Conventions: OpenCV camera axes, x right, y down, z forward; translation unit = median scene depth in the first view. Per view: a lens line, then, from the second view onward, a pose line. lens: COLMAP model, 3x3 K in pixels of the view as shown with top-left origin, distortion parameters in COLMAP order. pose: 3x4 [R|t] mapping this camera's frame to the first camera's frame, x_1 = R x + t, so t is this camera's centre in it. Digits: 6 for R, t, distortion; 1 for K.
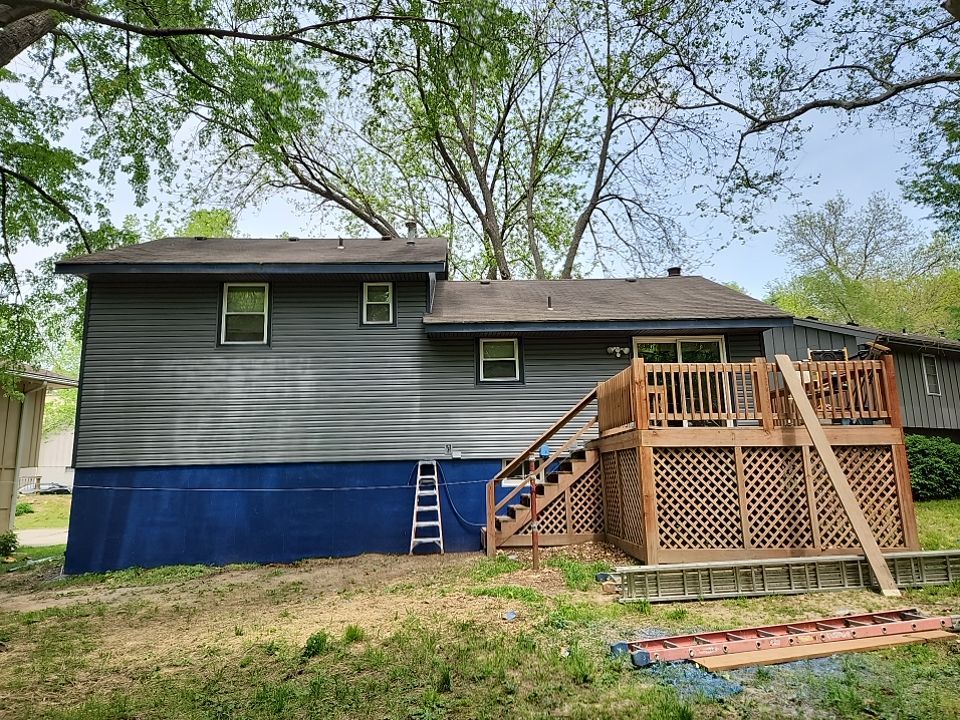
lens RADIAL K [[650.3, 0, 471.0], [0, 650.3, 346.4], [0, 0, 1]] dist [0.031997, -0.002268]
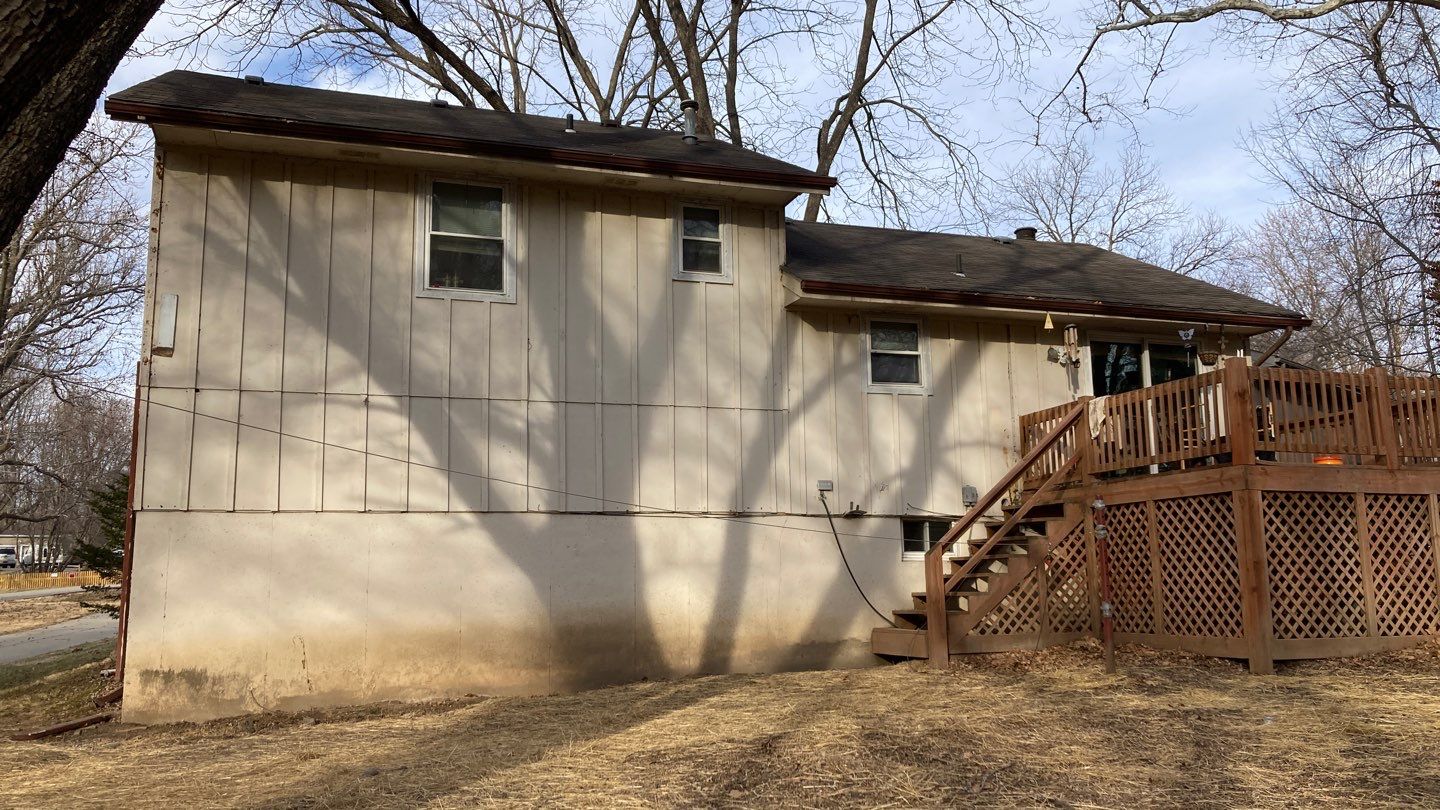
lens RADIAL K [[1236.4, 0, 653.2], [0, 1236.4, 338.2], [0, 0, 1]] dist [-0.006047, -0.005134]
pose [[0.958217, 0.067433, 0.277982, -0.575038], [-0.063833, 0.997718, -0.021989, 0.054209], [-0.278830, 0.003325, 0.960335, -0.045207]]
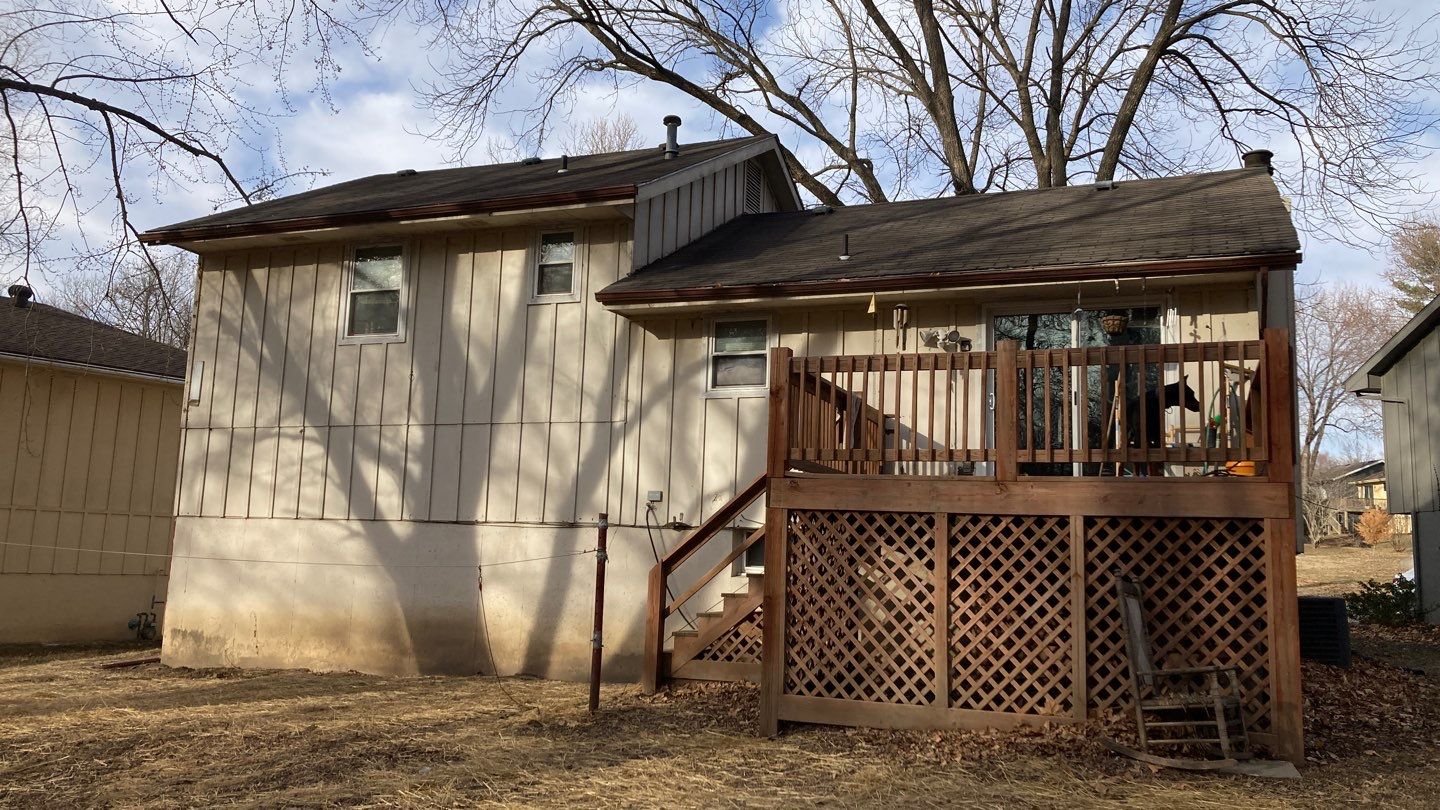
lens RADIAL K [[1202.7, 0, 720.0], [0, 1202.7, 405.0], [0, 0, 1]] dist [-0.007357, -0.013574]
pose [[0.907153, -0.005821, -0.420761, 0.538992], [0.030280, 0.998215, 0.051473, 0.011629], [0.419710, -0.059434, 0.905710, 0.060960]]
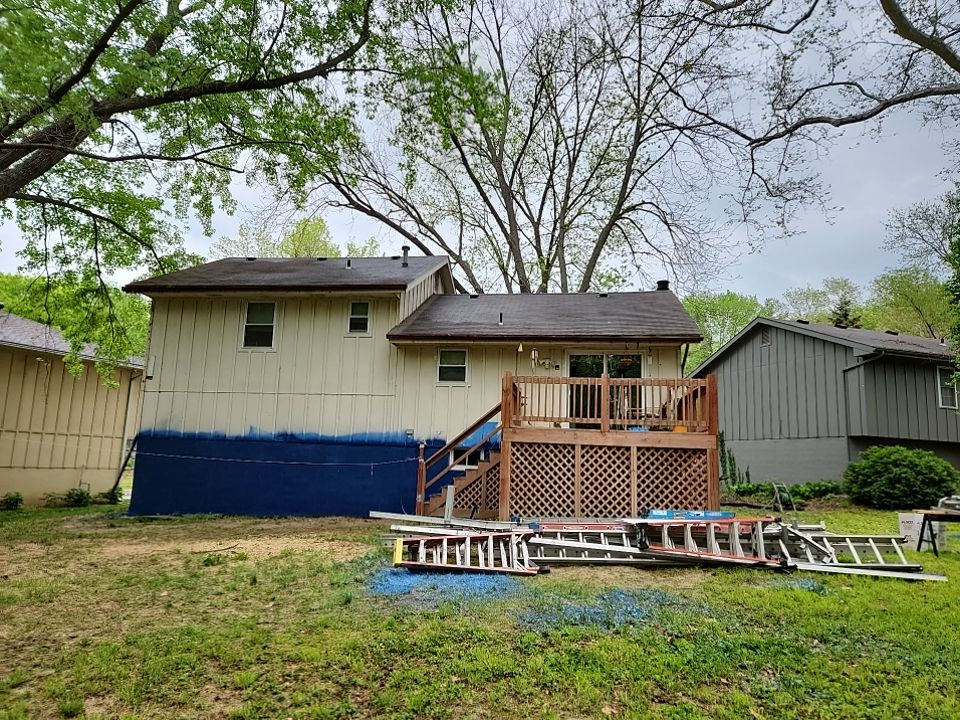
lens RADIAL K [[659.3, 0, 475.3], [0, 659.3, 373.1], [0, 0, 1]] dist [0.021818, -0.000324]
pose [[0.979274, 0.026814, -0.200759, 0.386111], [-0.015975, 0.998336, 0.055416, -0.041495], [0.201911, -0.051060, 0.978072, -0.220357]]
